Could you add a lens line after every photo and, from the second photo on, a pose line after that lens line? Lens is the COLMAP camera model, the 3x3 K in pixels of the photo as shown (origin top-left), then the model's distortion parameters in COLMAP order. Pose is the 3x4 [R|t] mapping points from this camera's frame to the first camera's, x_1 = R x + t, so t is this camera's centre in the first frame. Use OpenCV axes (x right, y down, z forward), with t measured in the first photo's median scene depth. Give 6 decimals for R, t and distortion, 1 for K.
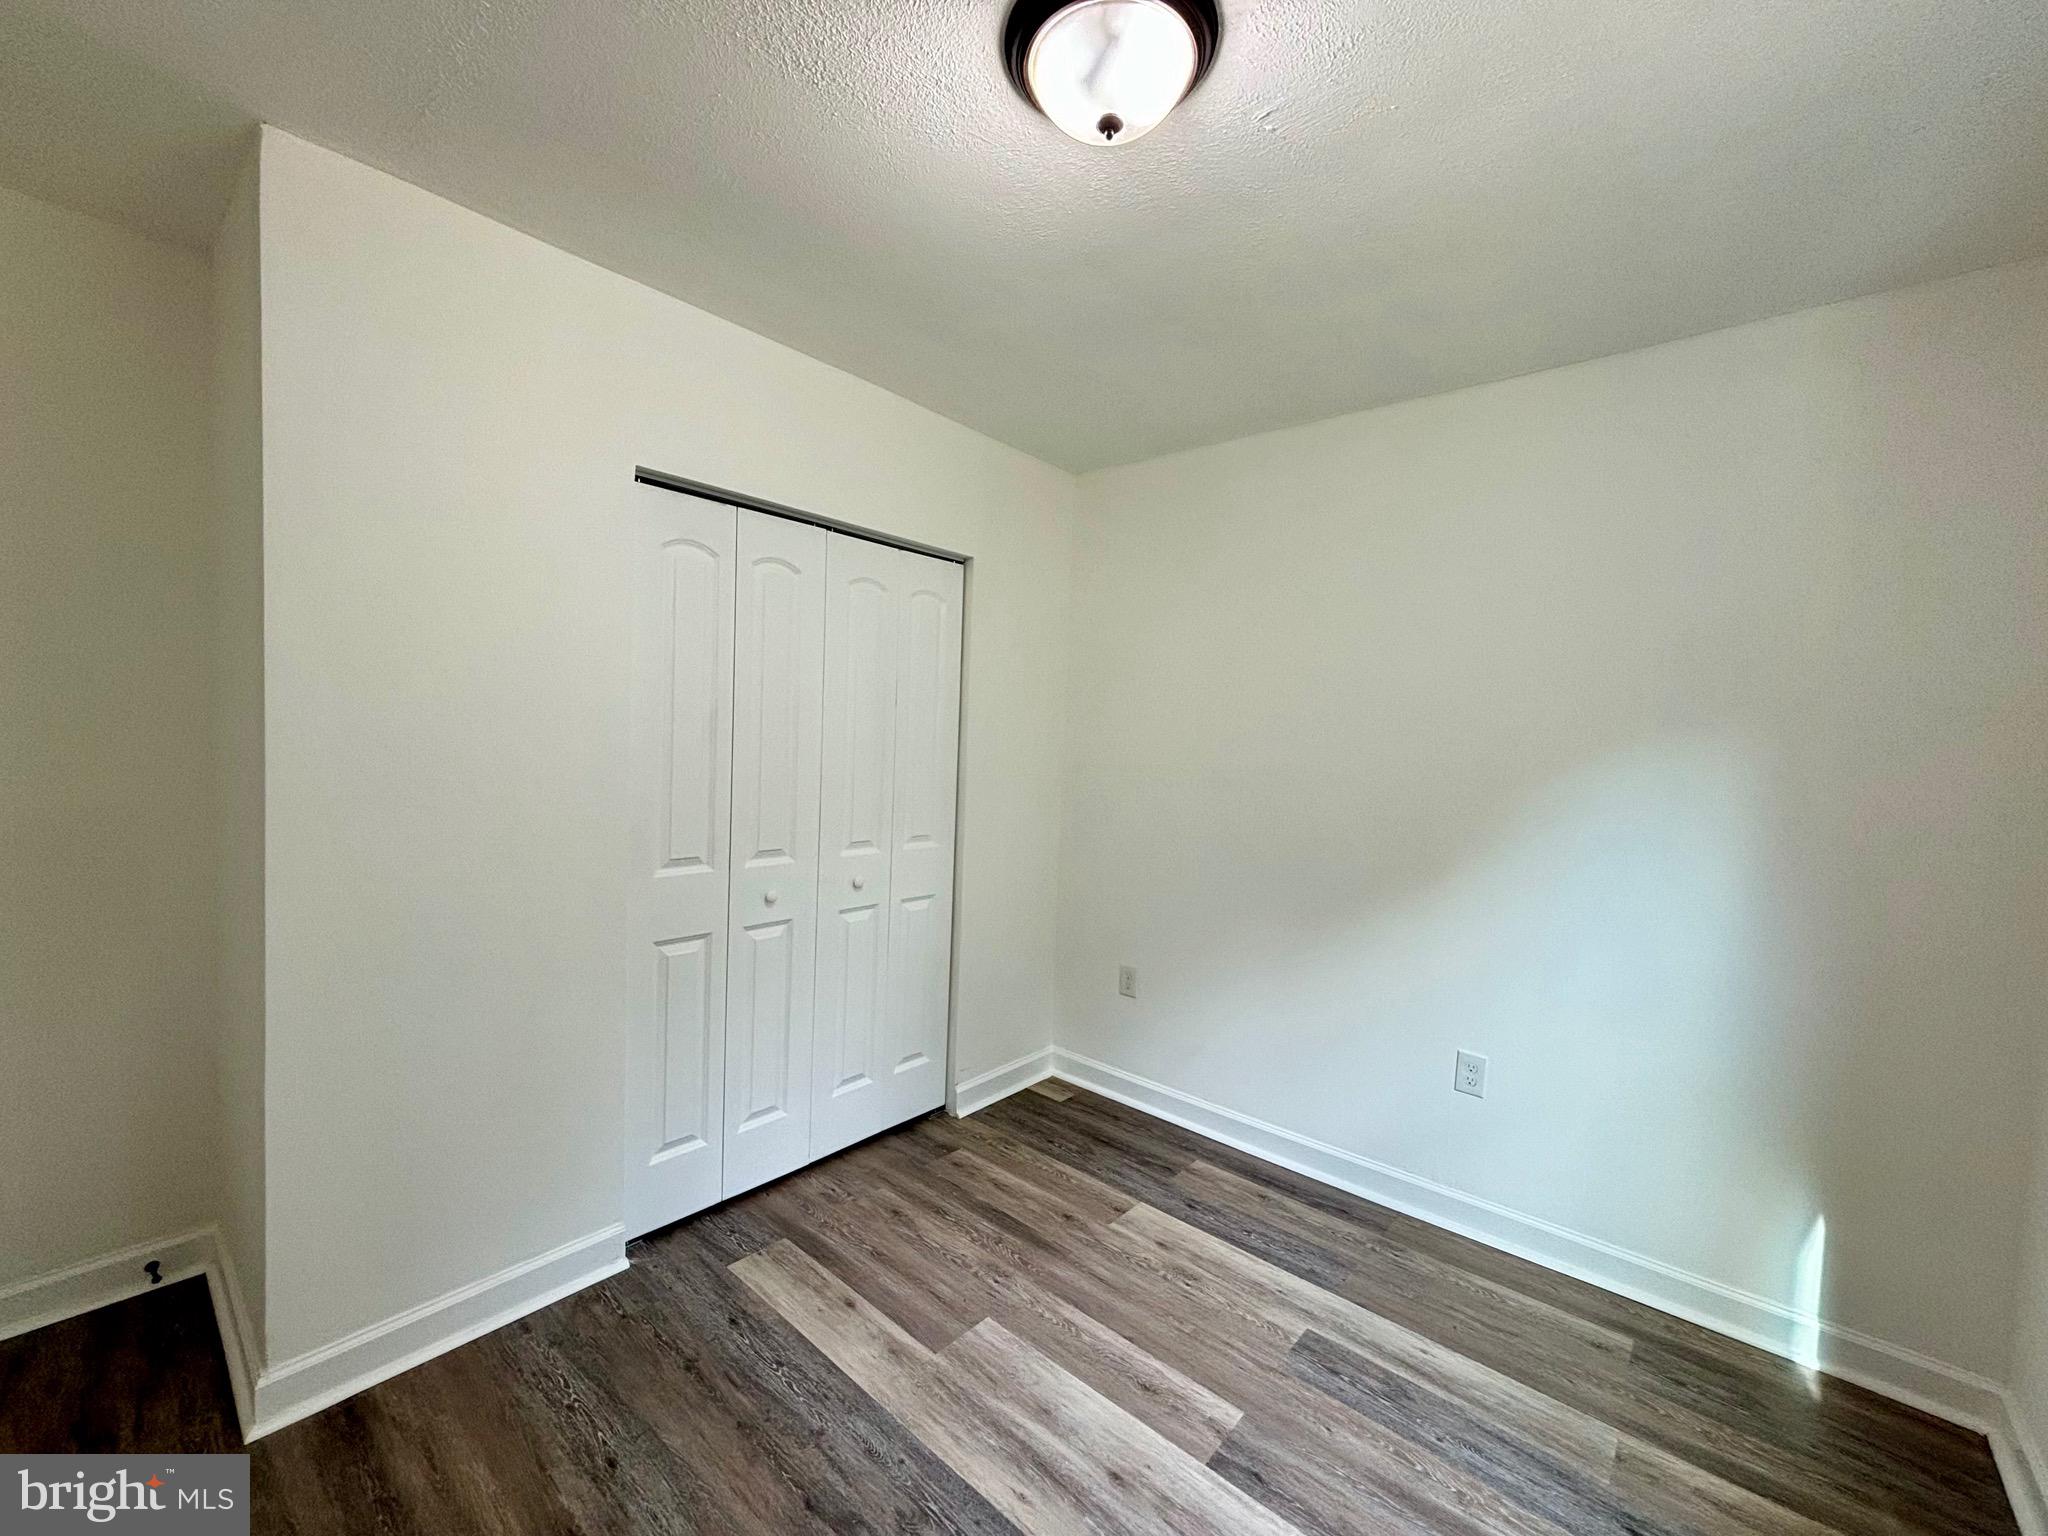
lens RADIAL K [[833.0, 0, 1019.1], [0, 833.0, 767.5], [0, 0, 1]] dist [0.002921, 0.000708]
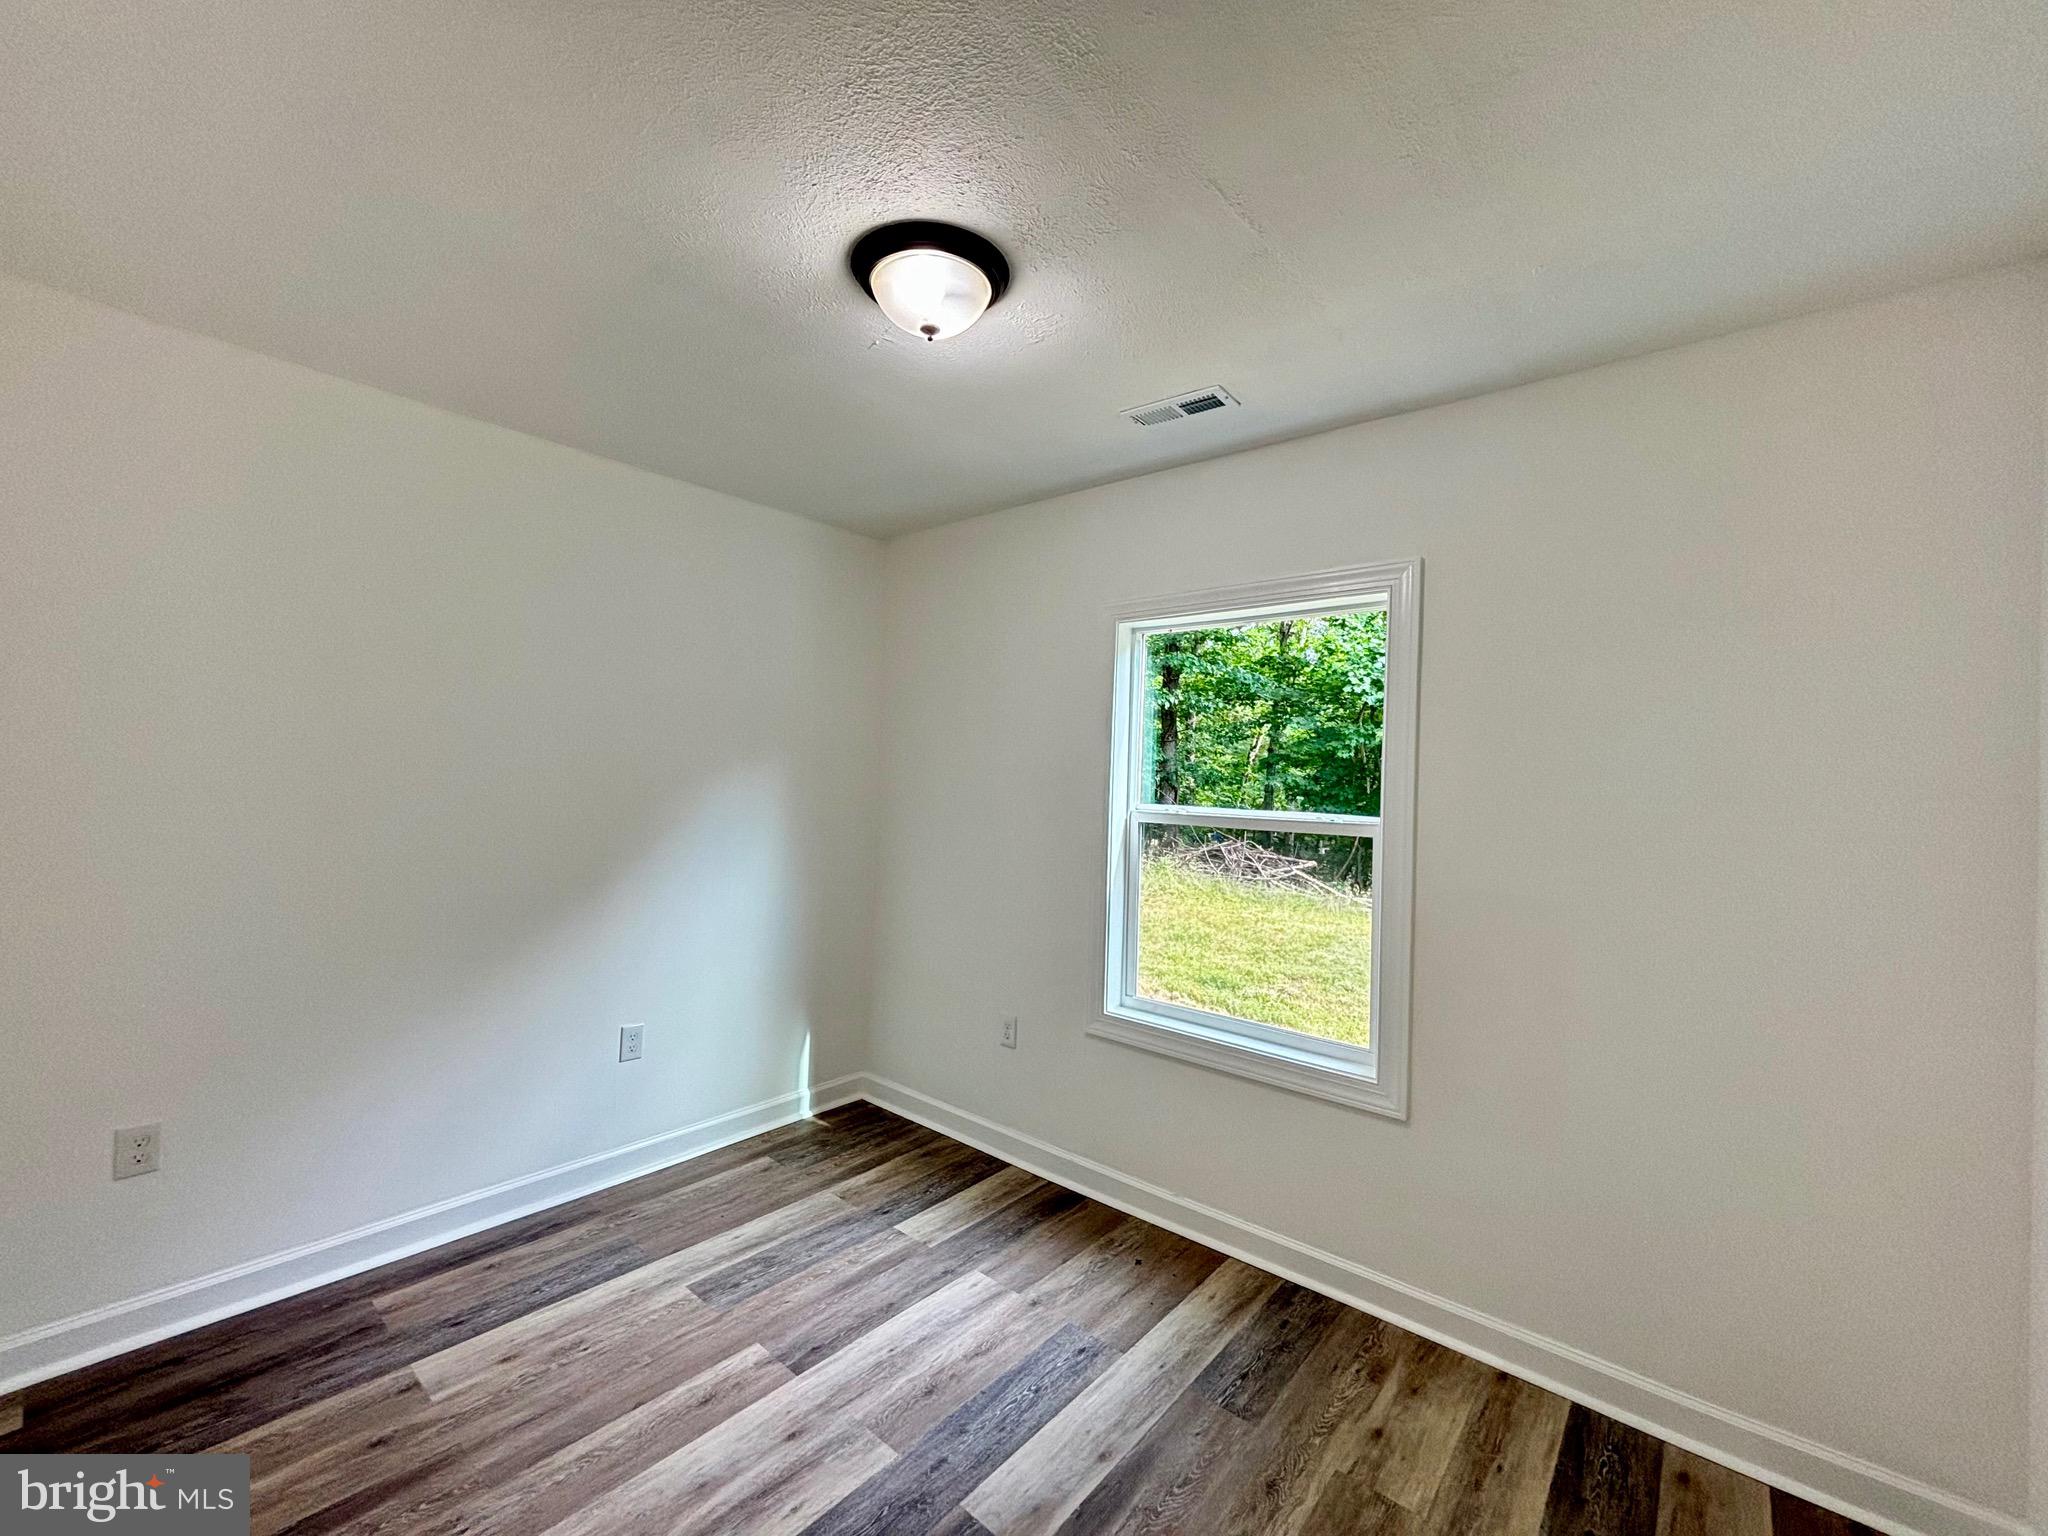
lens RADIAL K [[833.0, 0, 1019.1], [0, 833.0, 767.5], [0, 0, 1]] dist [0.002921, 0.000708]
pose [[-0.025081, -0.019619, 0.999493, -0.802046], [-0.001266, 0.999807, 0.019594, -0.062893], [-0.999685, -0.000774, -0.025101, 0.576261]]
